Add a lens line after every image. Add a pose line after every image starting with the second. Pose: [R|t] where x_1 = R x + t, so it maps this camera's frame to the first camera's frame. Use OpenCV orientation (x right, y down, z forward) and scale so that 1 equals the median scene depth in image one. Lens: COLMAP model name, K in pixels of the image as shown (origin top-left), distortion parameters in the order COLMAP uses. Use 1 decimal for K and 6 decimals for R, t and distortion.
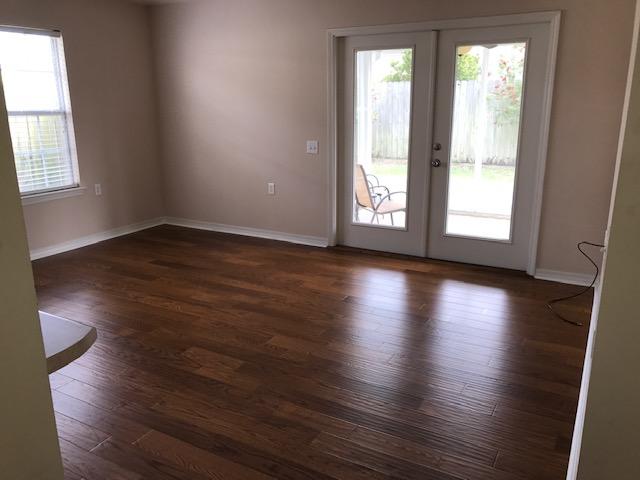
lens RADIAL K [[515.8, 0, 321.0], [0, 515.8, 239.7], [0, 0, 1]] dist [0.016763, -0.019450]
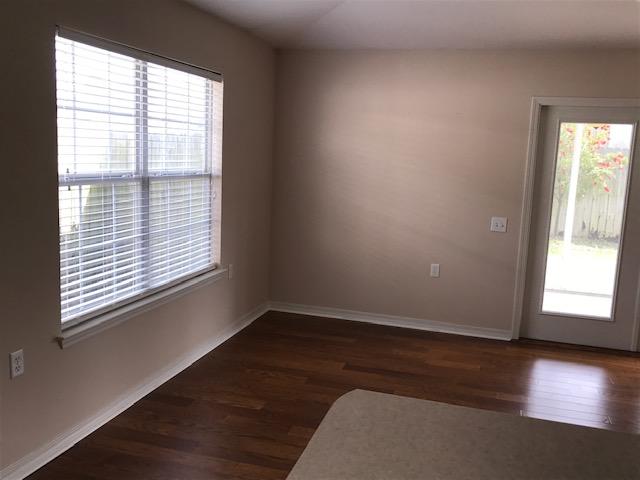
lens RADIAL K [[589.6, 0, 318.9], [0, 589.6, 236.2], [0, 0, 1]] dist [0.003367, 0.000000]
pose [[0.973620, 0.016635, 0.227568, -0.549861], [0.008772, 0.993873, -0.110179, -0.055000], [-0.228006, 0.109269, 0.967509, 0.116078]]
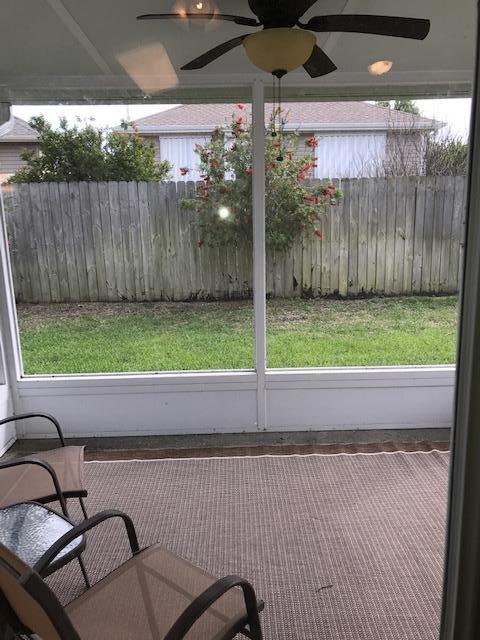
lens RADIAL K [[515.8, 0, 228.1], [0, 515.8, 315.3], [0, 0, 1]] dist [0.016763, -0.019450]
pose [[0.871084, -0.113557, 0.477825, 0.080893], [0.142942, 0.989404, -0.025450, -0.242759], [-0.469872, 0.090471, 0.878086, 0.878414]]
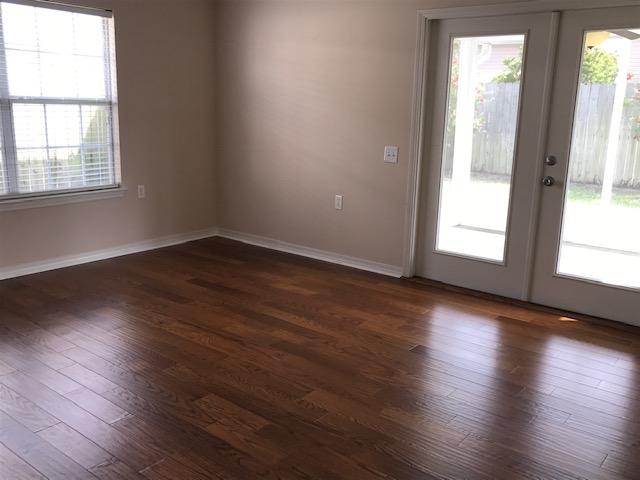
lens RADIAL K [[589.6, 0, 323.6], [0, 589.6, 239.3], [0, 0, 1]] dist [0.003367, 0.000000]
pose [[0.986258, 0.067026, -0.151007, 0.028286], [-0.072532, 0.996877, -0.031247, -0.009208], [0.148441, 0.041770, 0.988039, 0.075554]]
